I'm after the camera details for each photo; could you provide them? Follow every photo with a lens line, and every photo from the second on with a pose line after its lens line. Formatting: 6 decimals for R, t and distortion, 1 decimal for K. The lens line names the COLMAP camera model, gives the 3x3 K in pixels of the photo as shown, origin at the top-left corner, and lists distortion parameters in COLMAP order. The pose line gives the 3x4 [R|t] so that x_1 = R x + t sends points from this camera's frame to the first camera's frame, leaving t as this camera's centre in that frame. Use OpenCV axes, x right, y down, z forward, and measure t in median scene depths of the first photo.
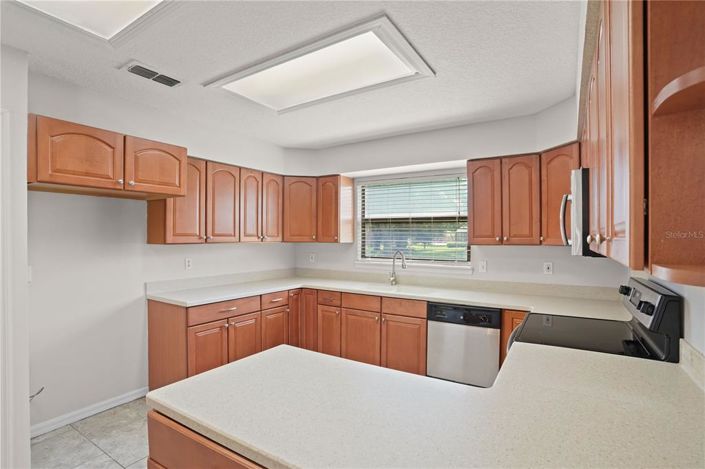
lens RADIAL K [[346.5, 0, 354.1], [0, 346.5, 240.5], [0, 0, 1]] dist [-0.085593, 0.037931]
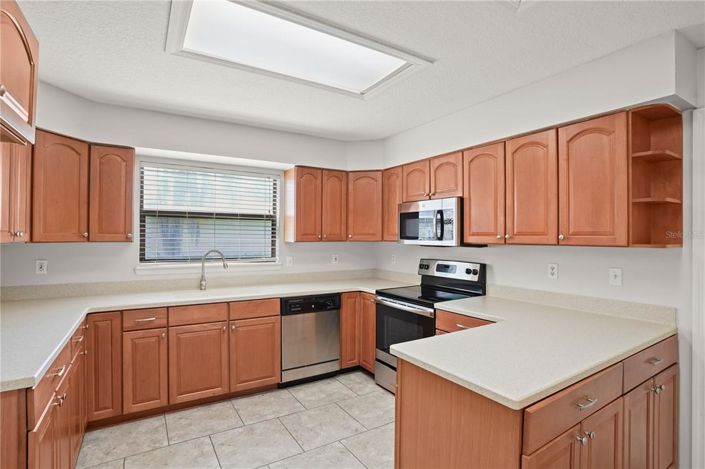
lens RADIAL K [[345.0, 0, 352.5], [0, 345.0, 234.5], [0, 0, 1]] dist [-0.083973, 0.037653]
pose [[0.438456, 0.002373, 0.898750, -0.527662], [0.003547, 0.999984, -0.004371, -0.004864], [-0.898746, 0.005104, 0.438441, 0.313958]]
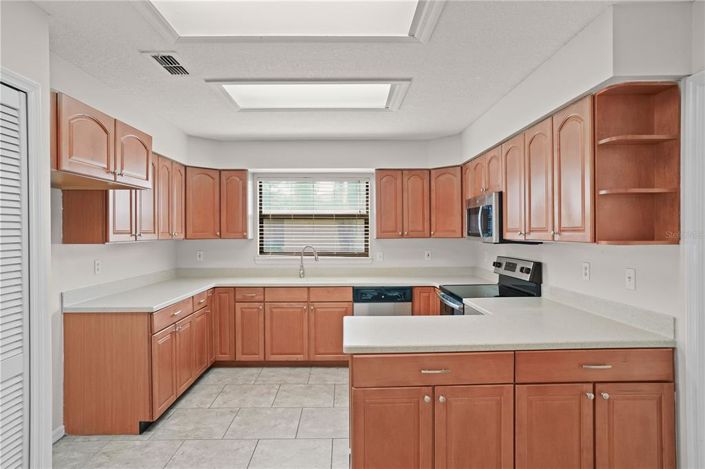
lens RADIAL K [[405.6, 0, 352.5], [0, 405.6, 234.5], [0, 0, 1]] dist [-0.038666, 0.000794]
pose [[0.835803, -0.011174, 0.548915, -0.476916], [0.012271, 0.999923, 0.001670, -0.004487], [-0.548892, 0.005340, 0.835877, -0.141210]]
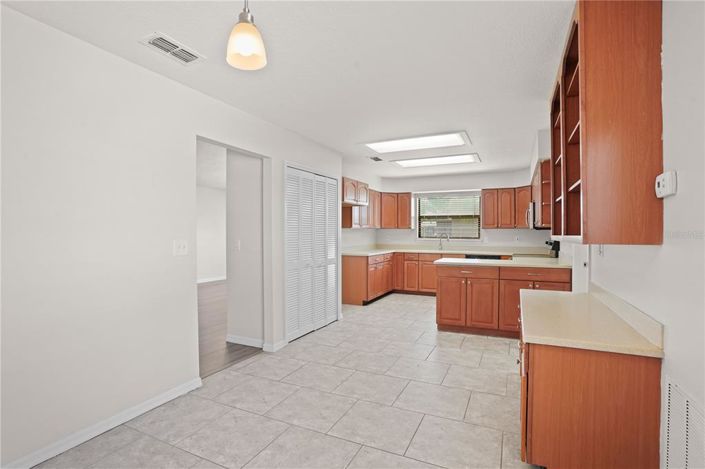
lens RADIAL K [[345.0, 0, 352.5], [0, 345.0, 234.5], [0, 0, 1]] dist [-0.083973, 0.037653]
pose [[0.993606, -0.003908, 0.112835, -0.641294], [0.003932, 0.999992, 0.000014, 0.041220], [-0.112834, 0.000430, 0.993614, -0.922695]]
